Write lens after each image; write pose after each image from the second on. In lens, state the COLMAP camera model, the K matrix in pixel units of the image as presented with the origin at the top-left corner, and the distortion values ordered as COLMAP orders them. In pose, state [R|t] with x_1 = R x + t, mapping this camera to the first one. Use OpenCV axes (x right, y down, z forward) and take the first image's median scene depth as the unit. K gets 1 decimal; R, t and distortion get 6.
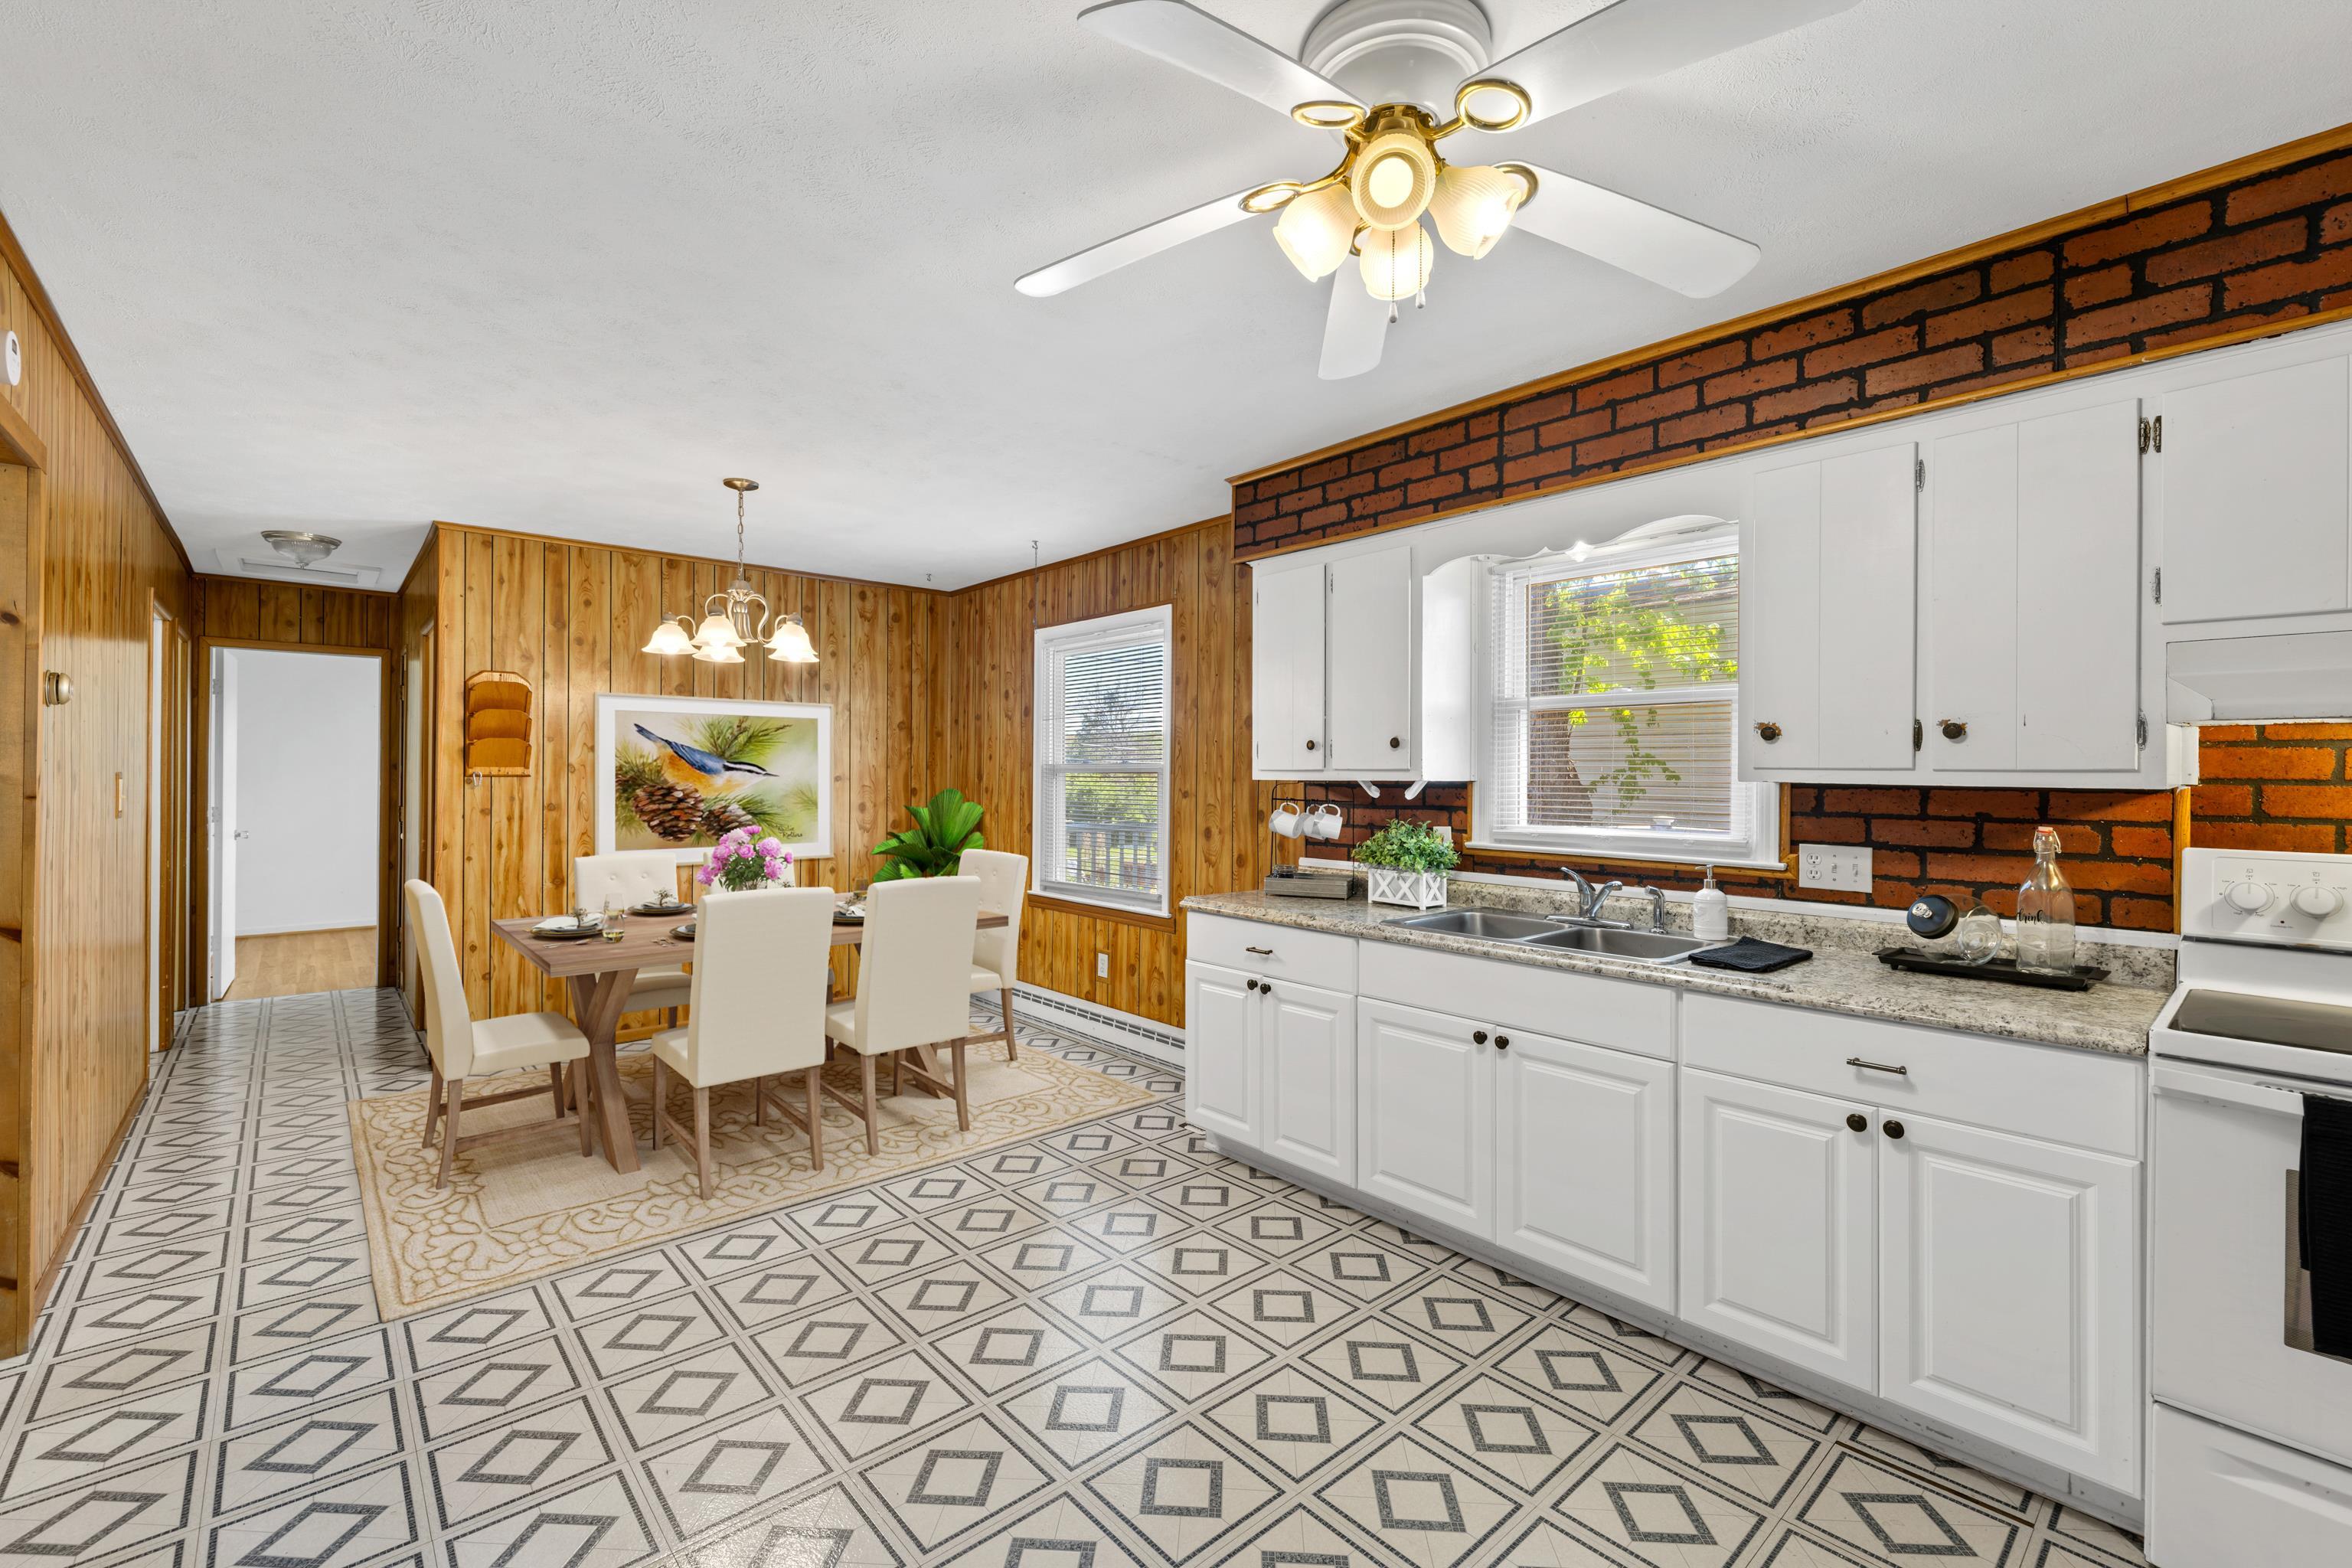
lens RADIAL K [[1000.7, 0, 1167.3], [0, 1000.7, 773.7], [0, 0, 1]] dist [-0.000537, 0.000661]
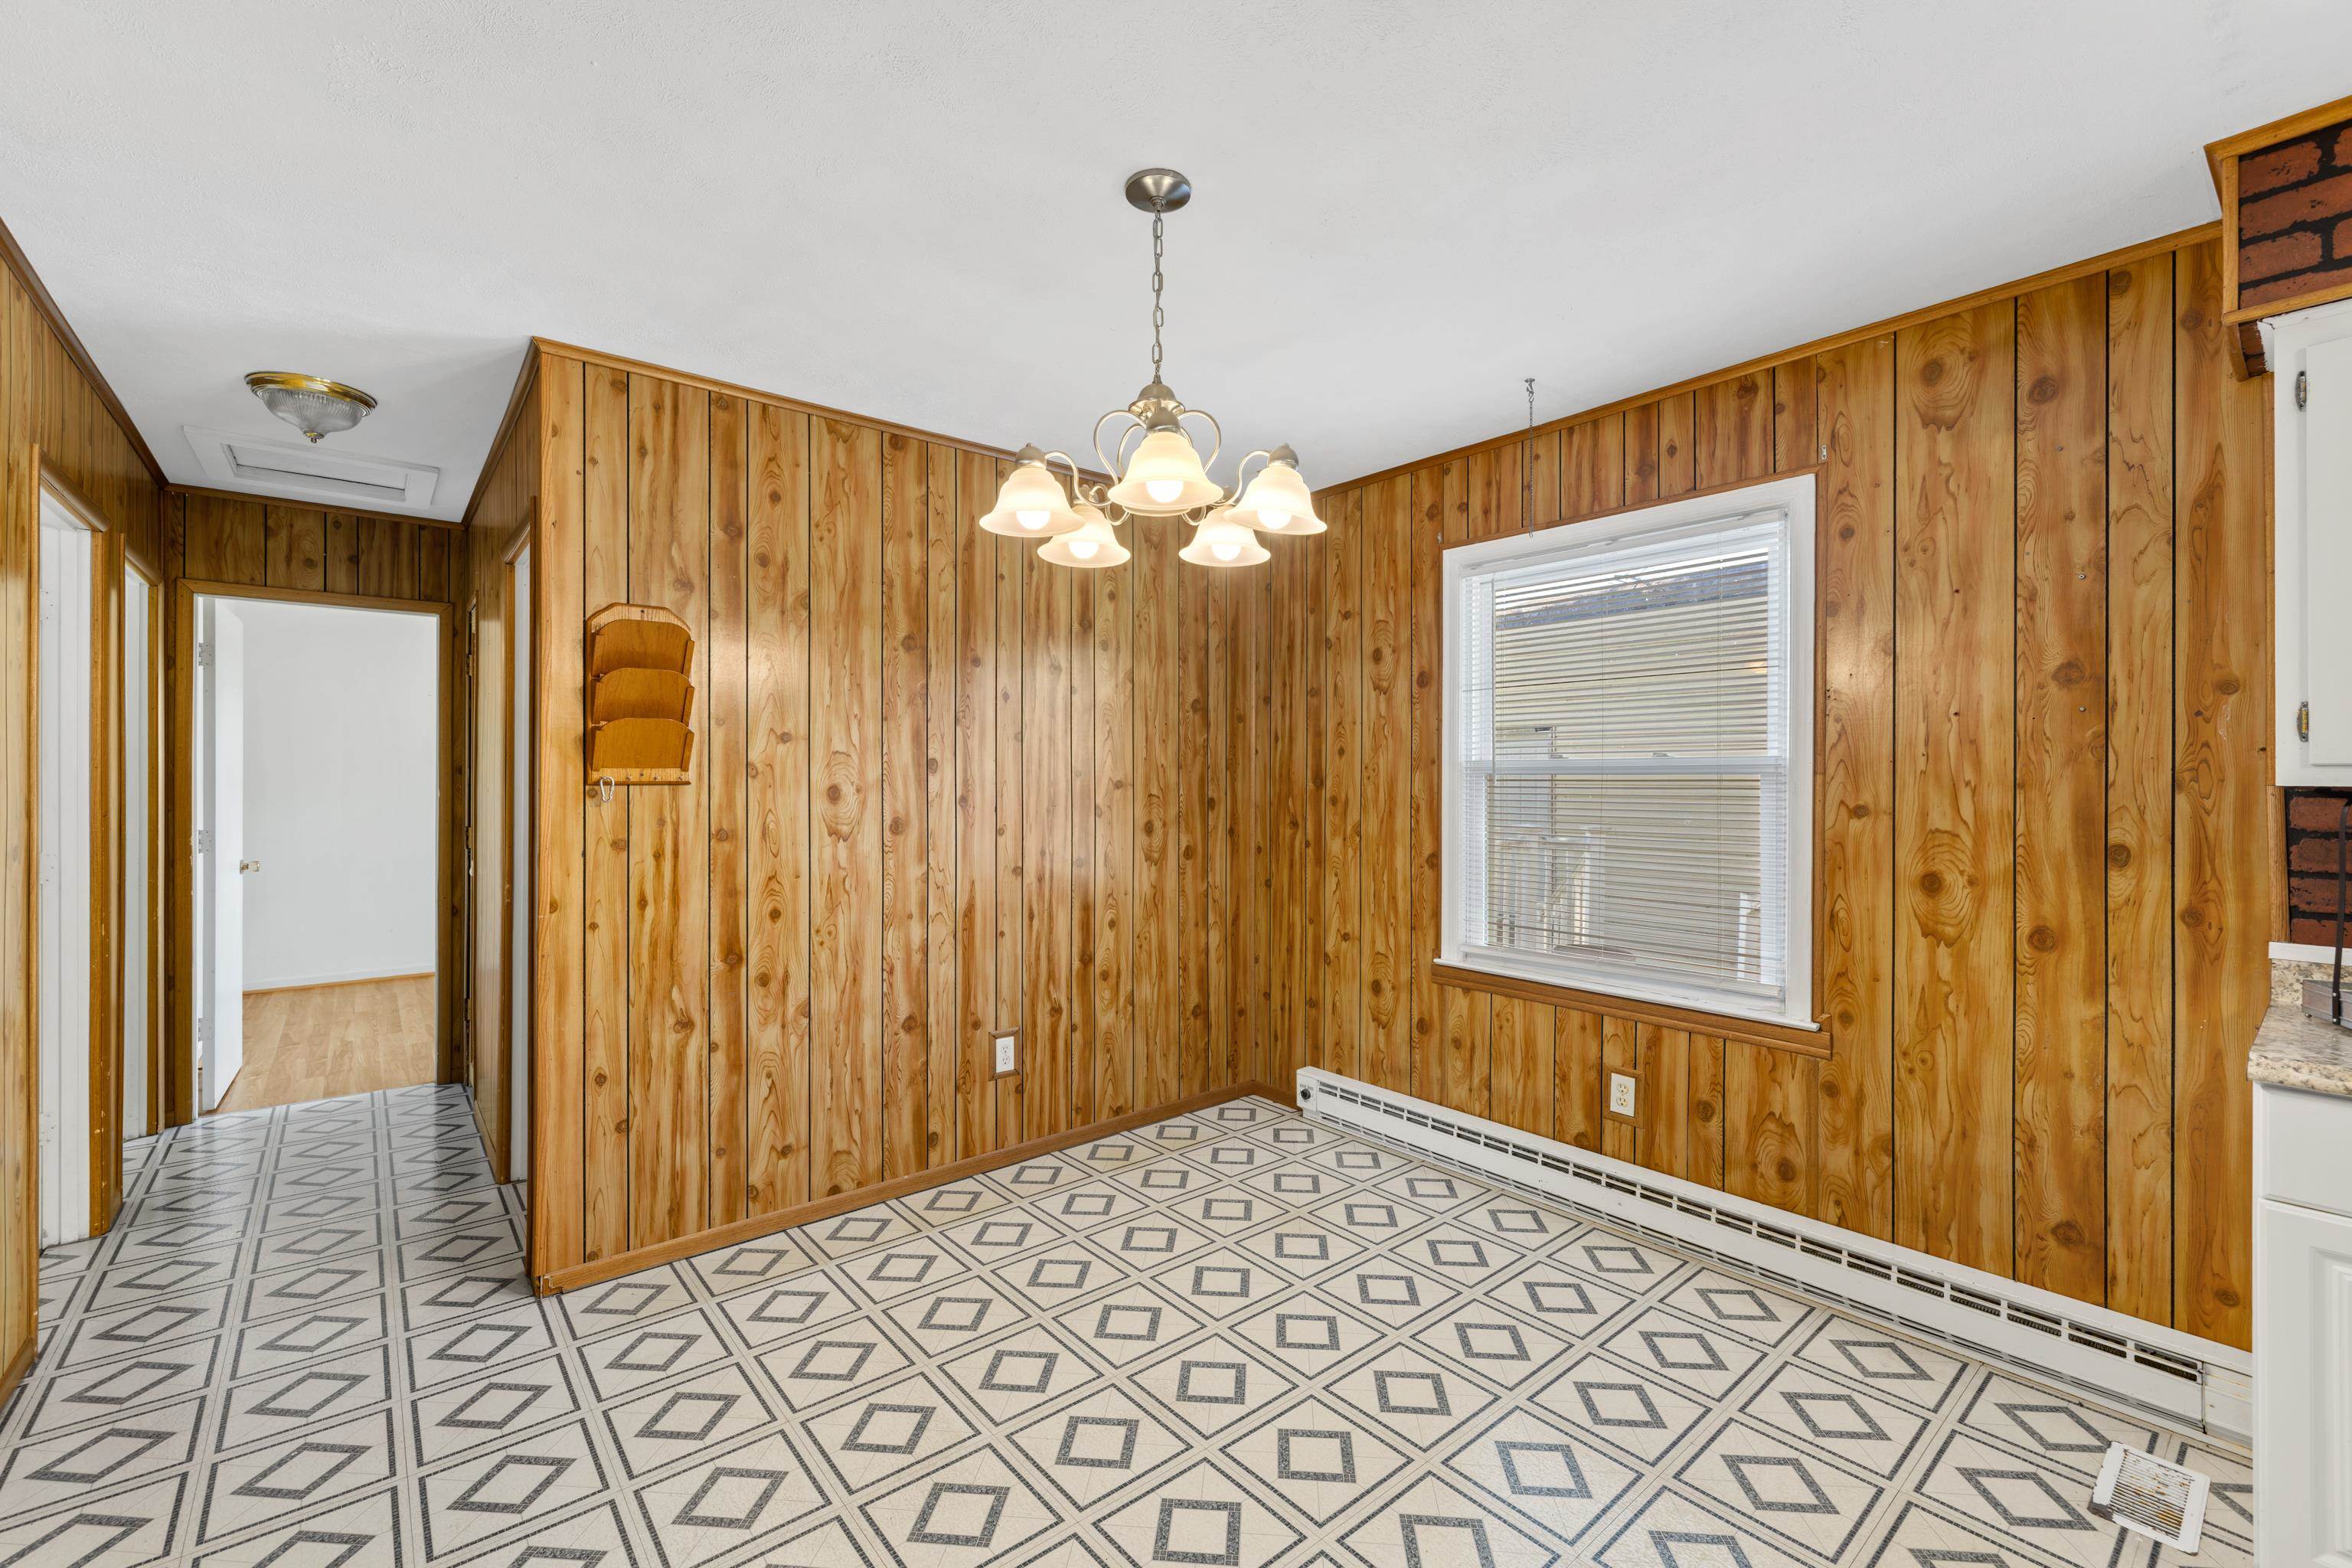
lens RADIAL K [[1000.7, 0, 1176.0], [0, 1000.7, 778.0], [0, 0, 1]] dist [-0.000537, 0.000661]
pose [[0.999601, -0.004530, -0.027880, -0.312909], [0.004573, 0.999988, 0.001452, -0.000466], [0.027873, -0.001579, 0.999610, 0.391162]]
